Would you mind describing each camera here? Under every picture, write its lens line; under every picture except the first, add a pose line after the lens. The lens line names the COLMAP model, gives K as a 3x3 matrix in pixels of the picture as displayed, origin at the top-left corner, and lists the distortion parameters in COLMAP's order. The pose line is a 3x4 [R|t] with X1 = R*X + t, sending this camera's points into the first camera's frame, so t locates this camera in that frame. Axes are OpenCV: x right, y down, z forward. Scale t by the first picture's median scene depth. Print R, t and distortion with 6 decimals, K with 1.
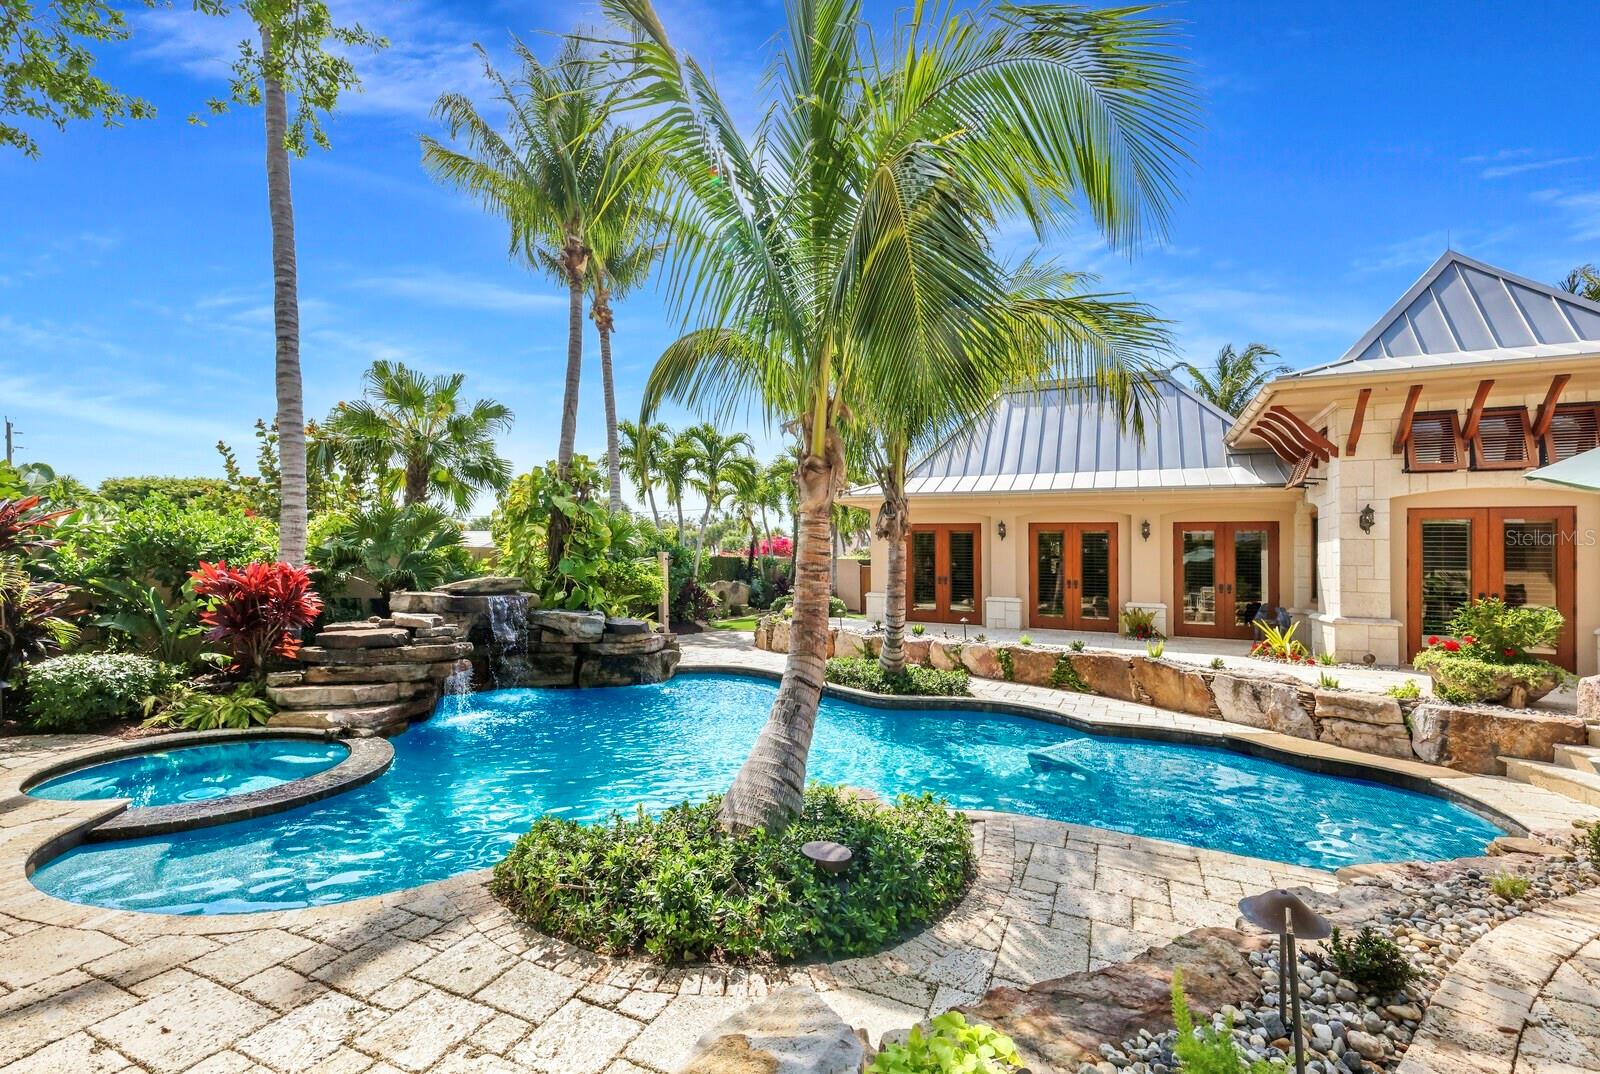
lens RADIAL K [[708.0, 0, 846.3], [0, 708.0, 581.4], [0, 0, 1]] dist [-0.002669, -0.000129]
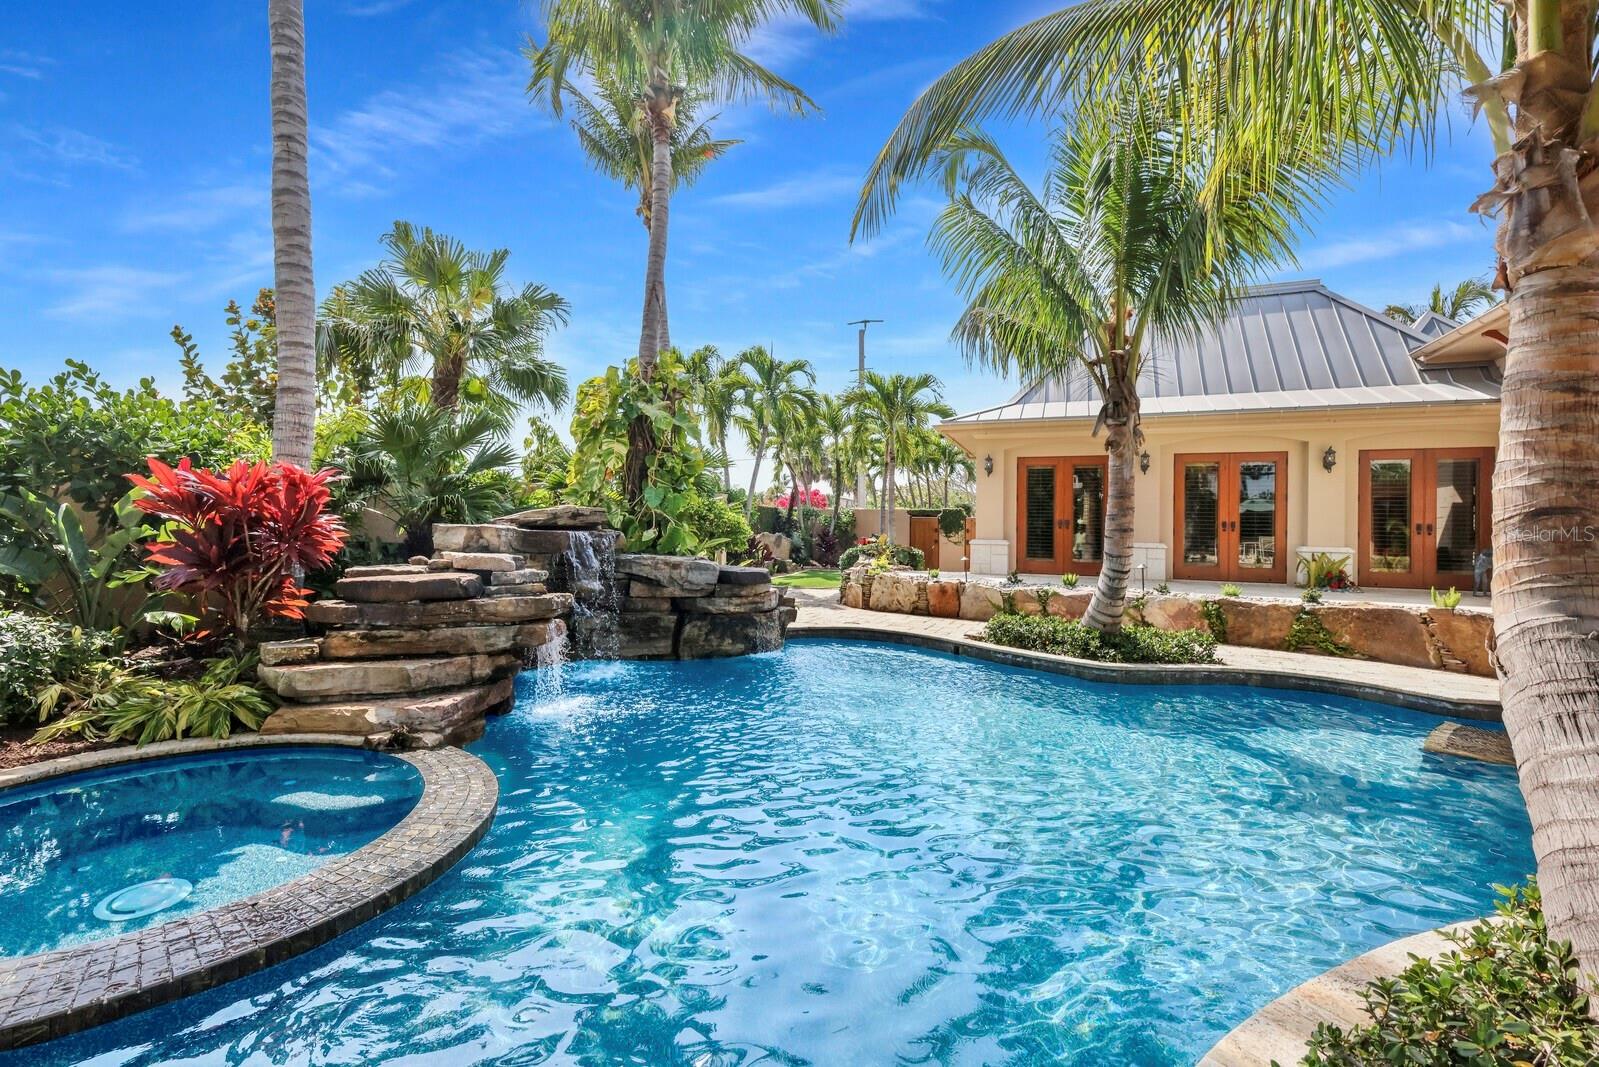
lens RADIAL K [[696.8, 0, 837.1], [0, 696.8, 529.2], [0, 0, 1]] dist [0.004346, 0.000033]
pose [[0.999124, -0.004753, 0.041584, -0.261165], [0.005845, 0.999640, -0.026184, 0.038201], [-0.041445, 0.026404, 0.998792, 0.282357]]
